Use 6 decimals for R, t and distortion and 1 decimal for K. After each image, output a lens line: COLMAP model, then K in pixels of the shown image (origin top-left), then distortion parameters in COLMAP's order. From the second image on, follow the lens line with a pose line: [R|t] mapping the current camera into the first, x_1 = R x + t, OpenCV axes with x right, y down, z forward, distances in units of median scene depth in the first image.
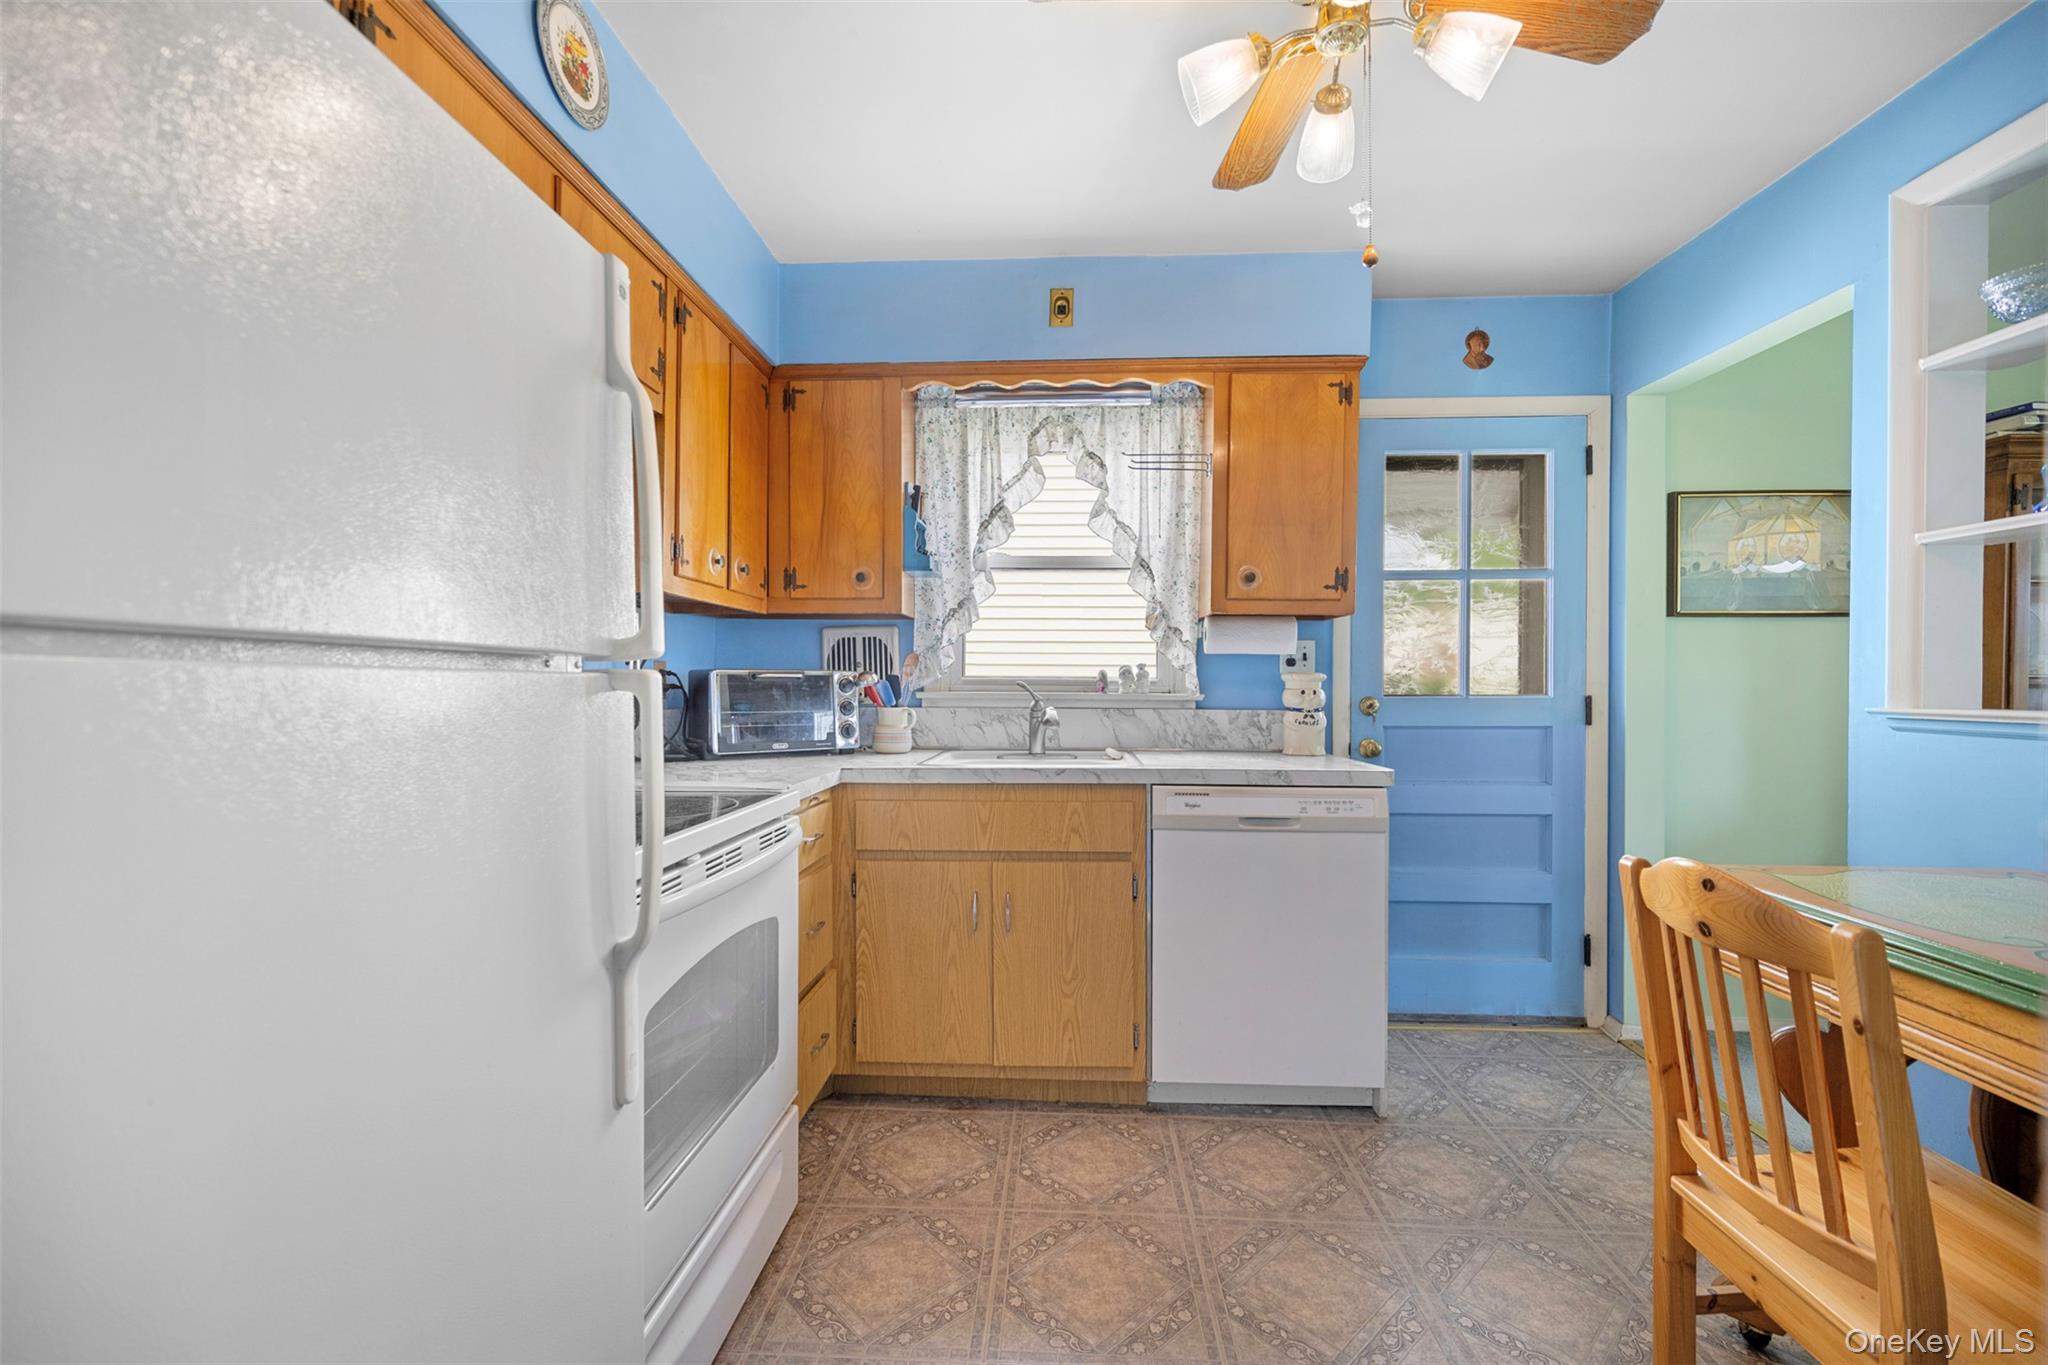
lens RADIAL K [[834.2, 0, 1034.5], [0, 834.2, 685.8], [0, 0, 1]] dist [-0.000054, 0.000142]
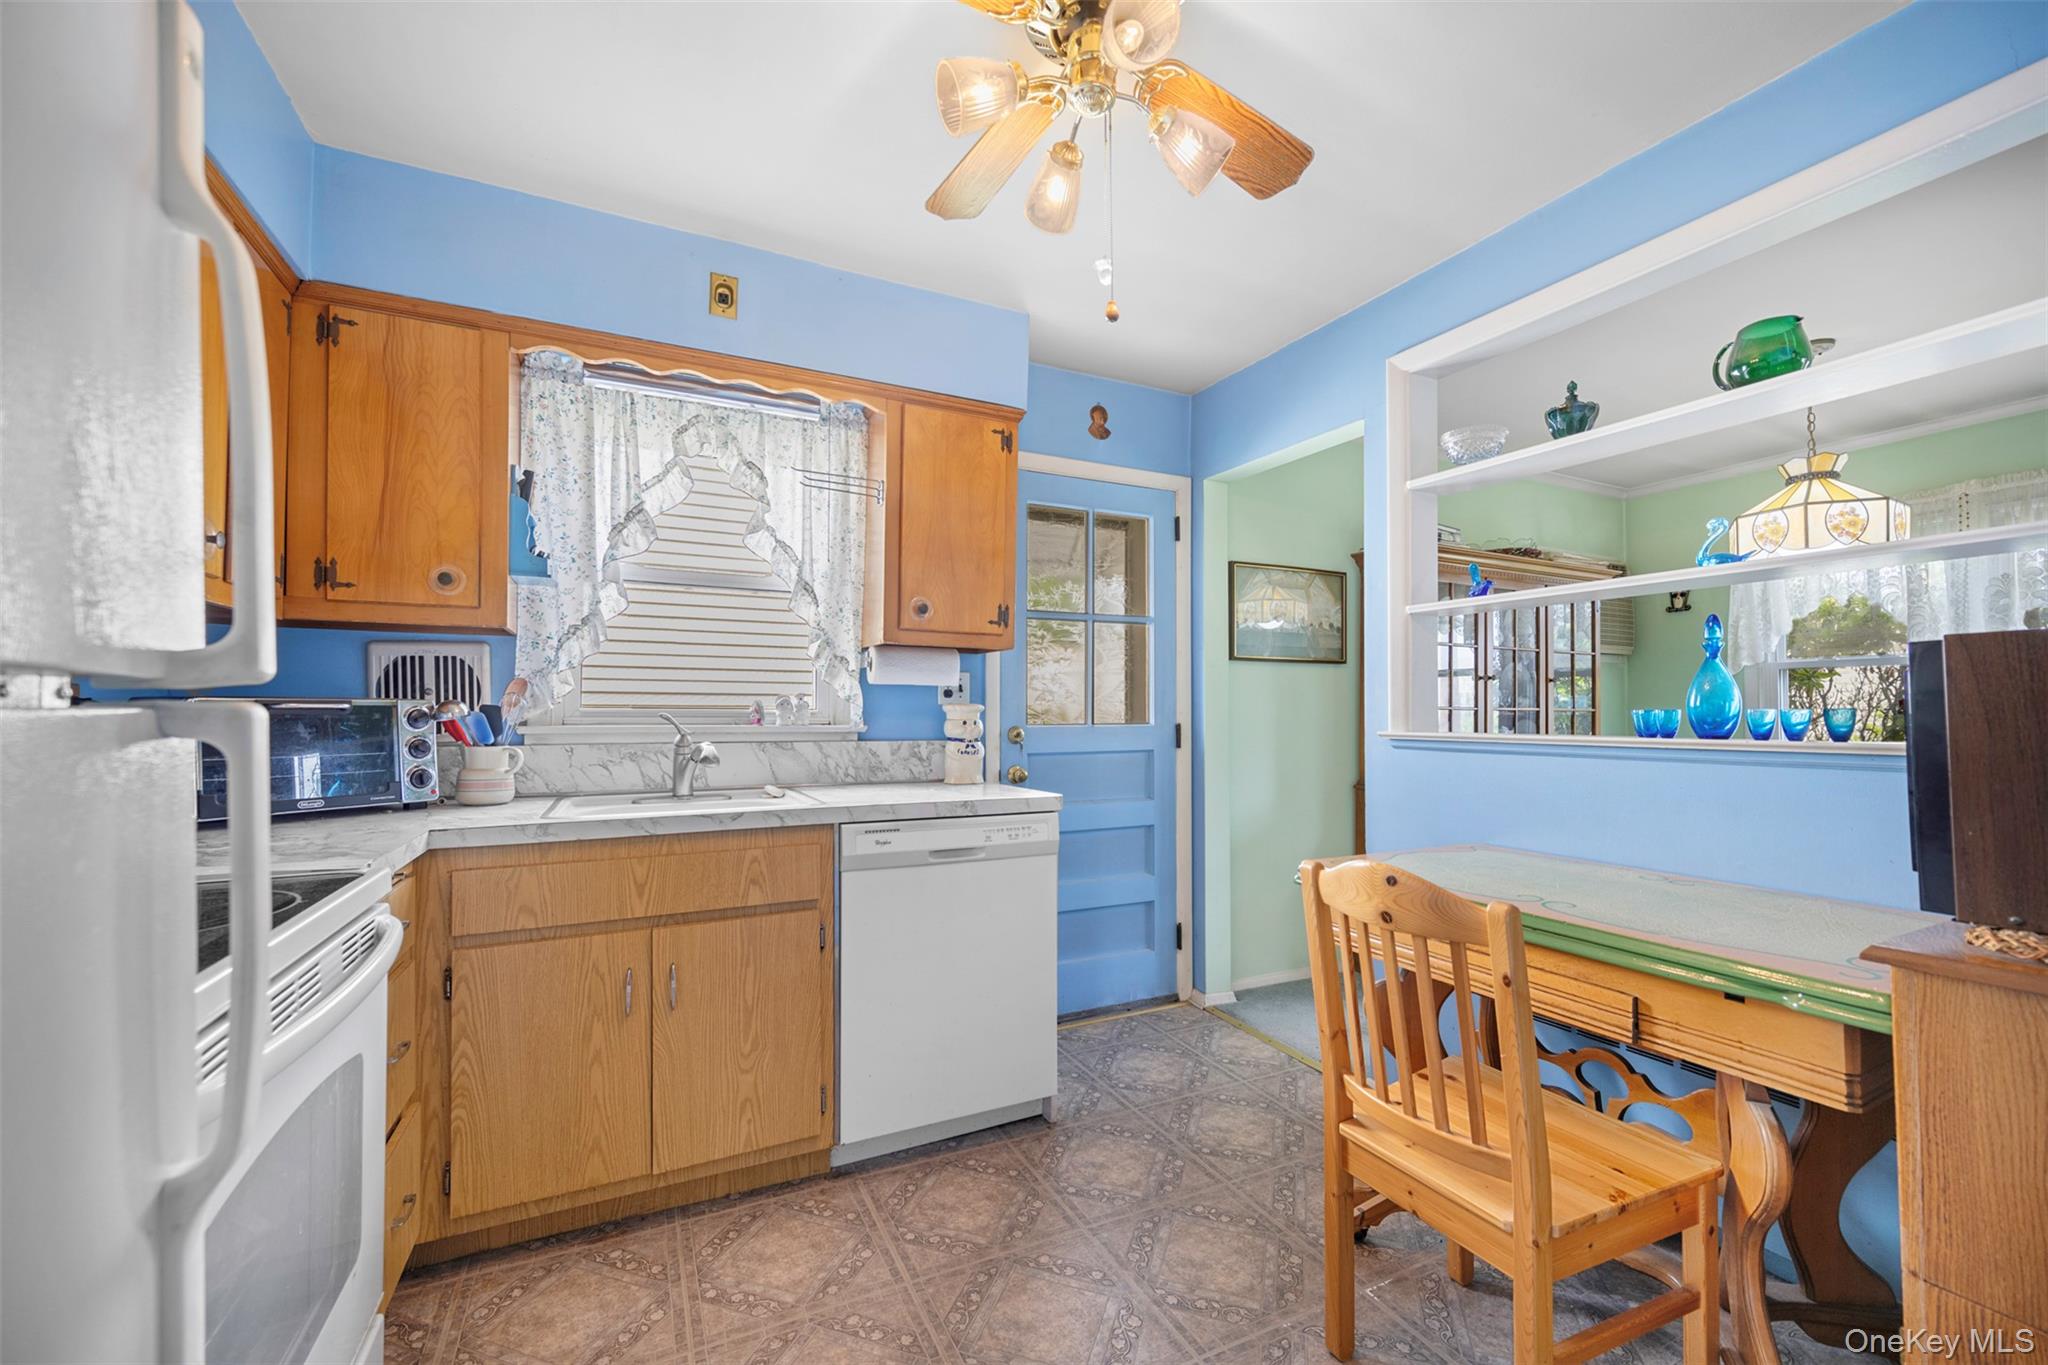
lens RADIAL K [[811.9, 0, 1029.3], [0, 811.9, 697.8], [0, 0, 1]] dist [-0.000873, -0.000194]
pose [[0.875839, 0.006700, 0.482558, -0.101824], [0.003057, 0.999807, -0.019430, -0.003831], [-0.482594, 0.018493, 0.875649, 0.089044]]
